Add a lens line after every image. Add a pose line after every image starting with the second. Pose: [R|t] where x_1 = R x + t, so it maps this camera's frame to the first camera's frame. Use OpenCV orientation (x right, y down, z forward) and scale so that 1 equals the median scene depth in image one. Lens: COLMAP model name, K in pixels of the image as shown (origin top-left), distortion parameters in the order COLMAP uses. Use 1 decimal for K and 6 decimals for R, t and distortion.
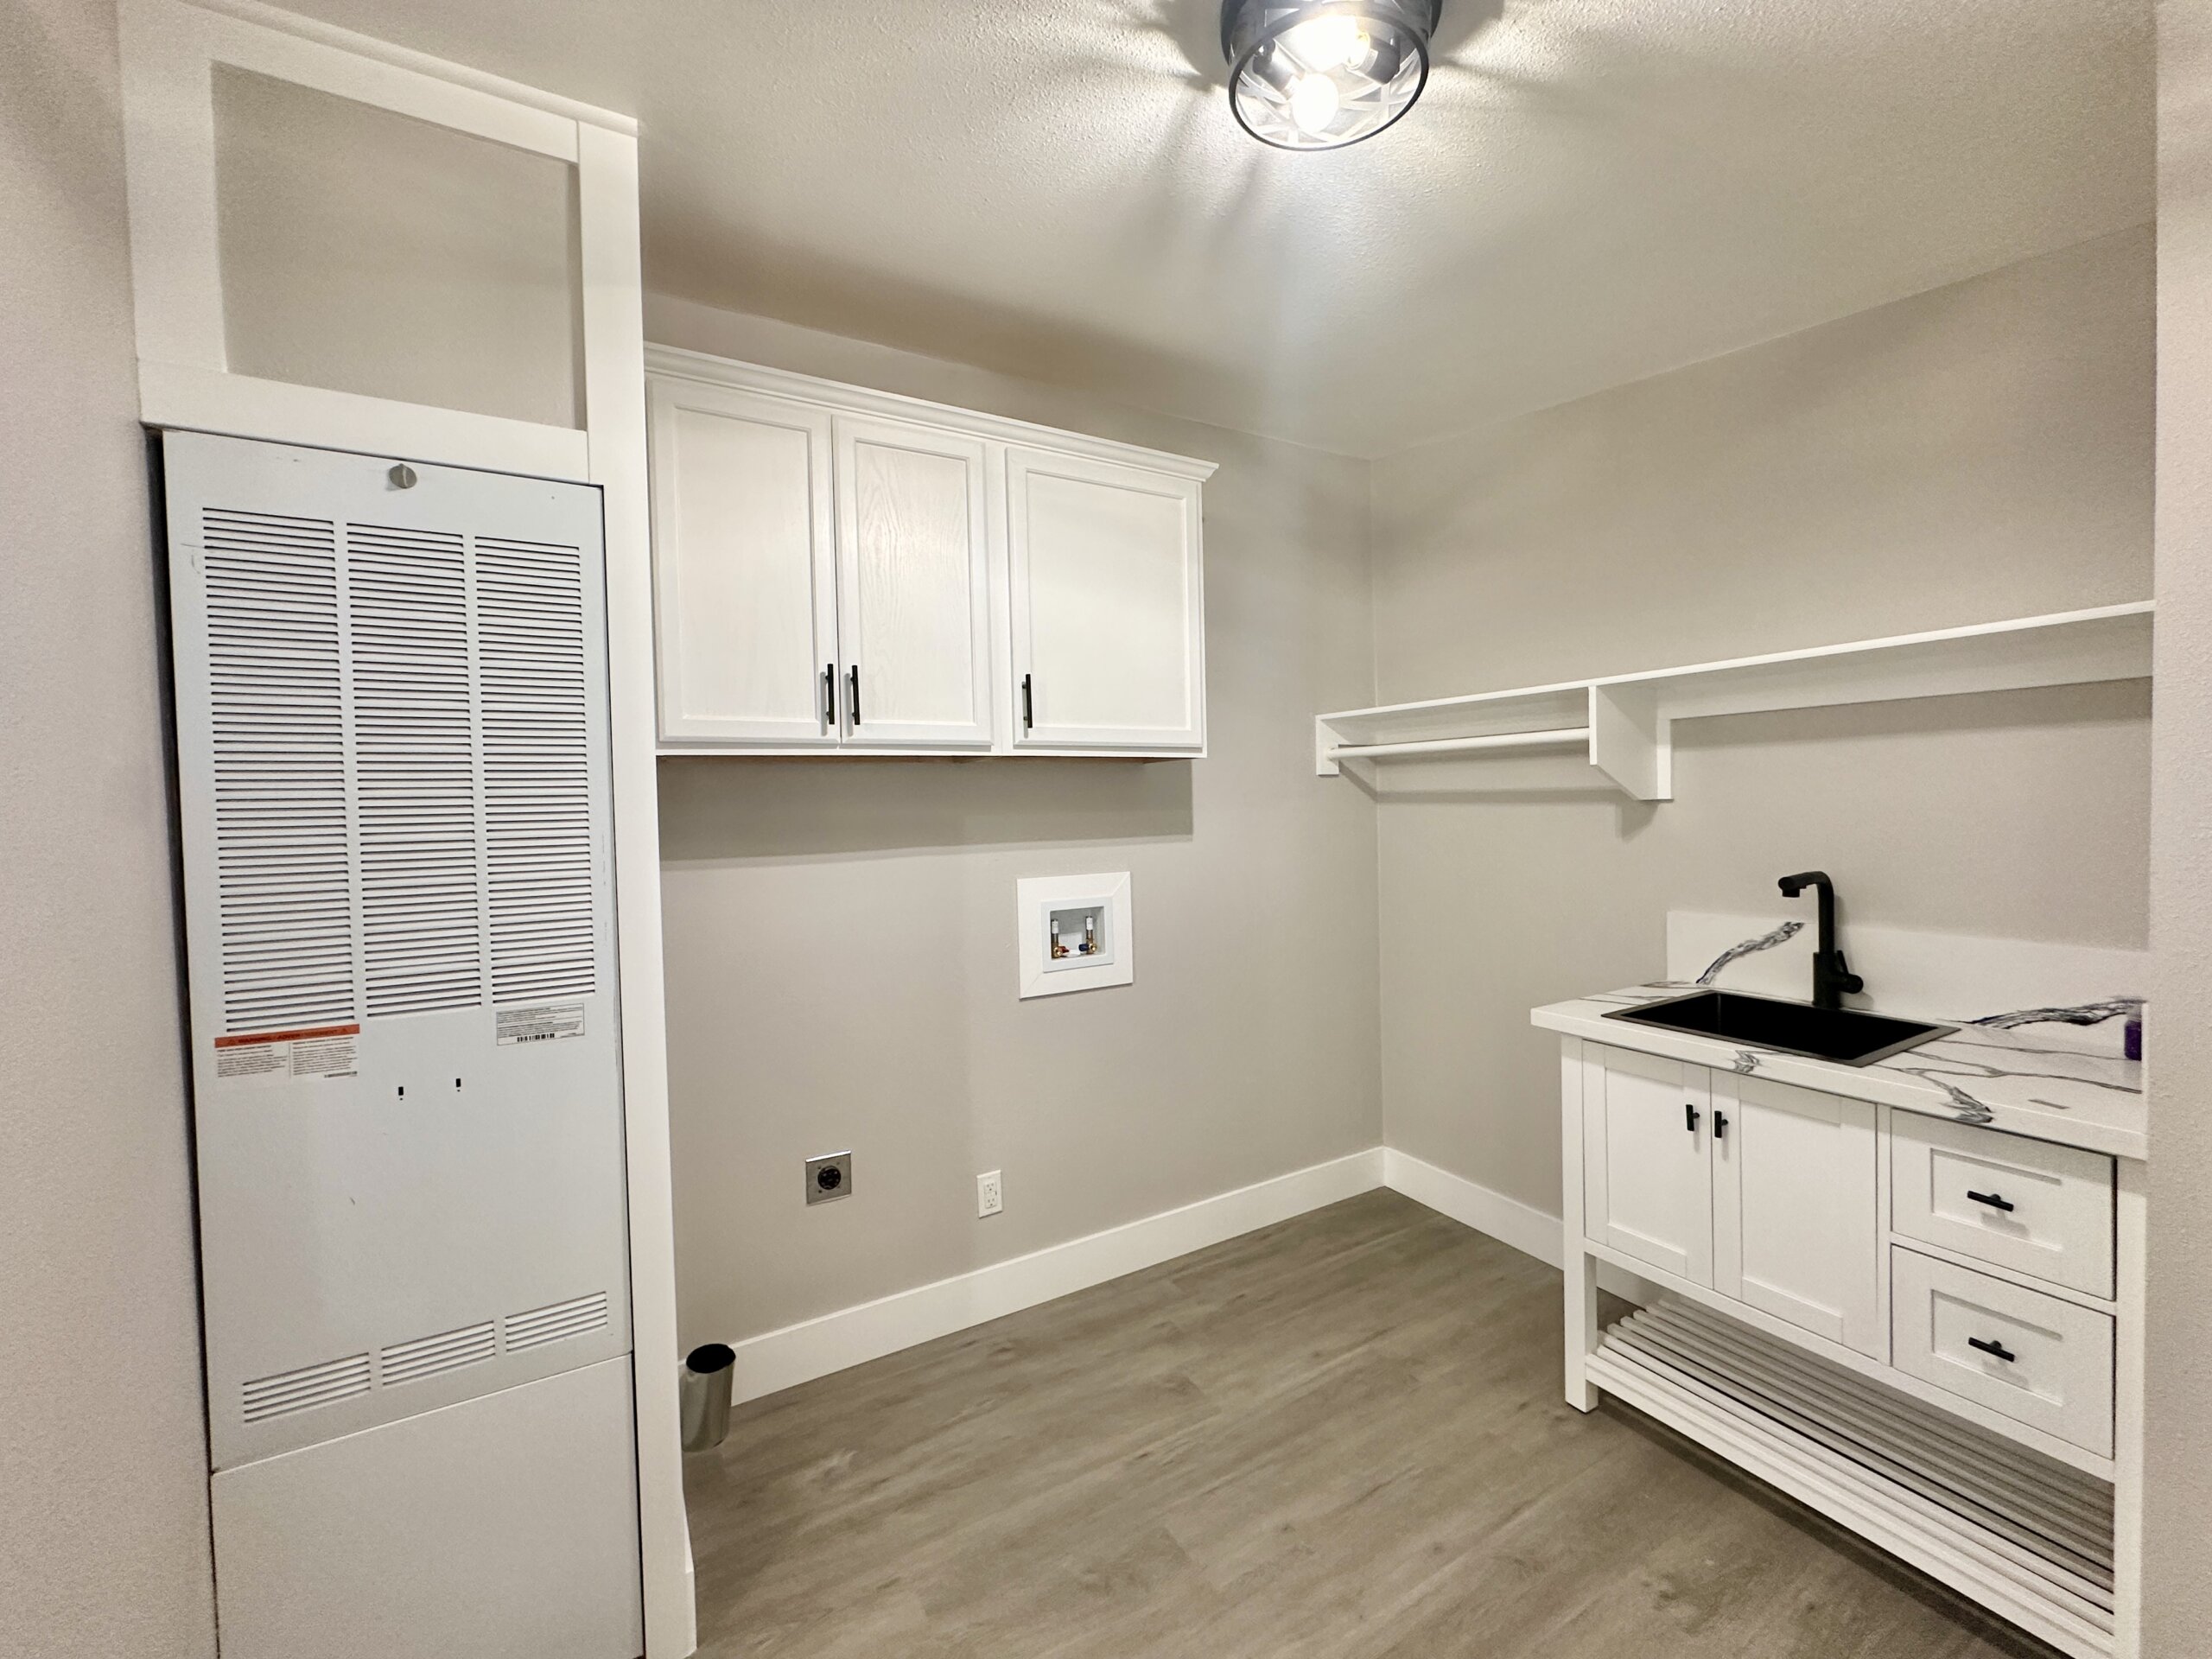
lens RADIAL K [[881.0, 0, 1104.9], [0, 881.0, 826.8], [0, 0, 1]] dist [-0.001147, 0.000690]
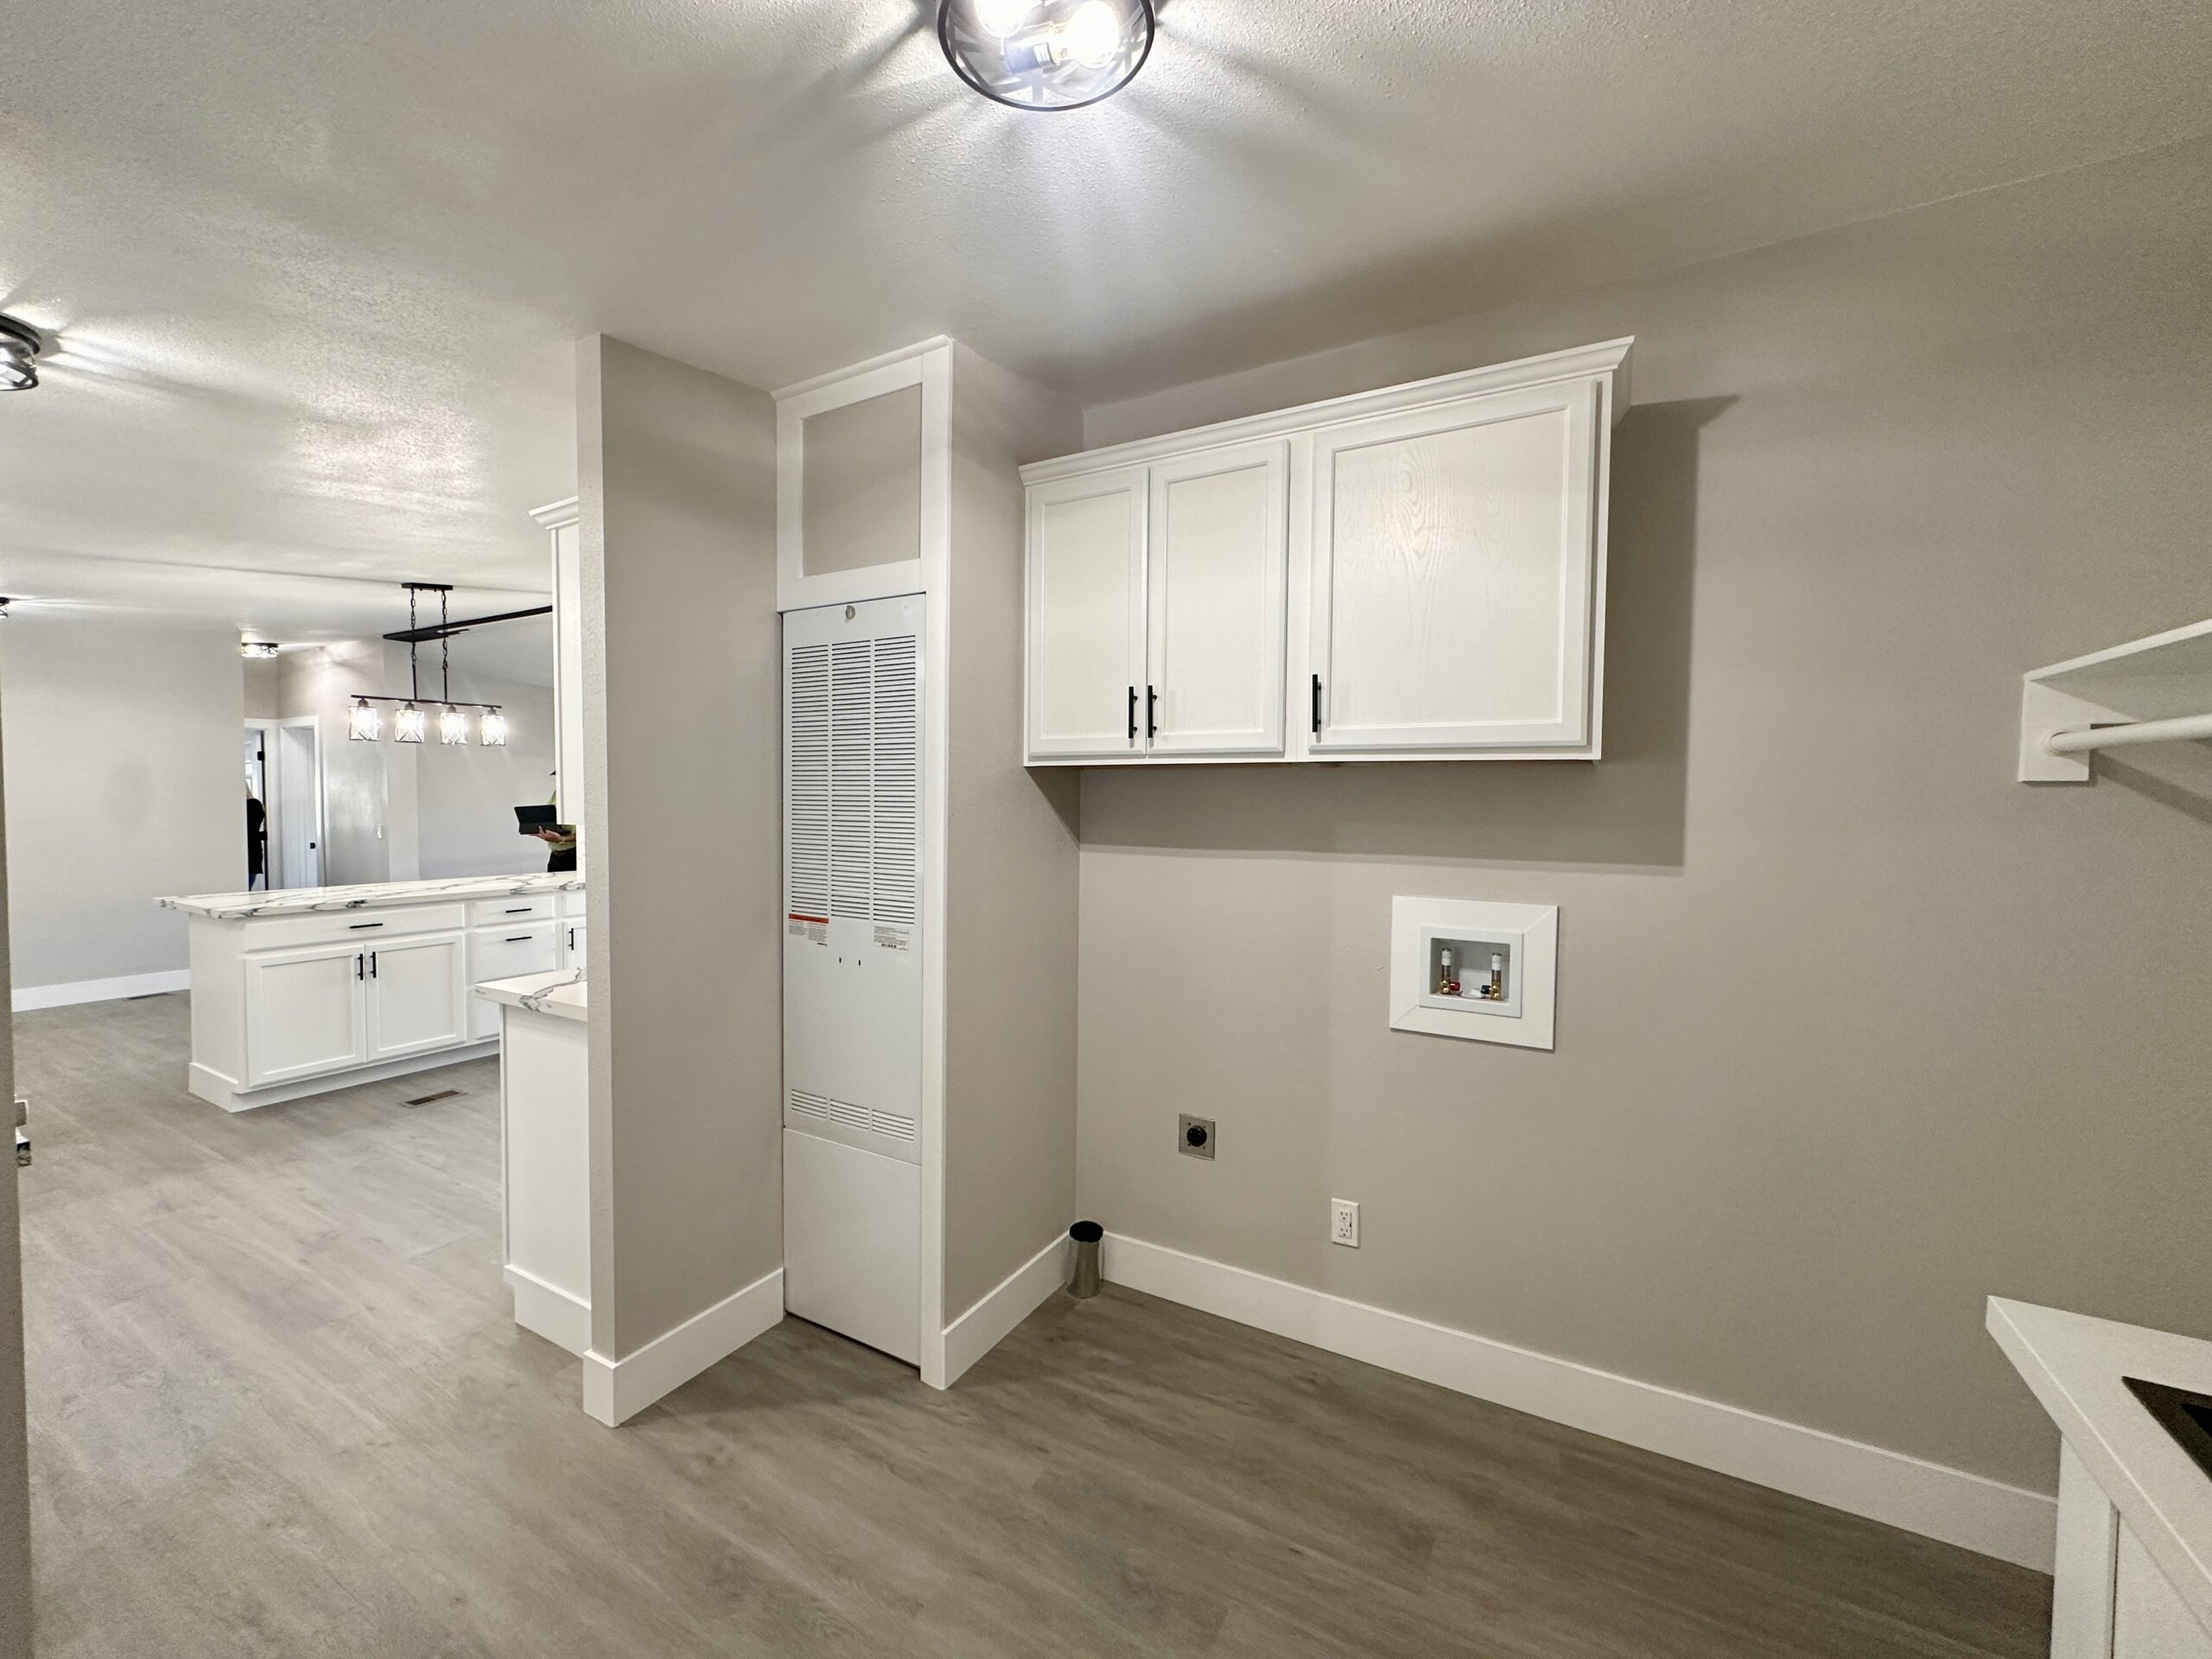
lens RADIAL K [[881.0, 0, 1104.9], [0, 881.0, 826.8], [0, 0, 1]] dist [-0.001147, 0.000690]
pose [[0.509601, 0.058022, -0.858452, 0.652366], [-0.044231, 0.998171, 0.041209, -0.043689], [0.859273, 0.016970, 0.511236, 0.359323]]
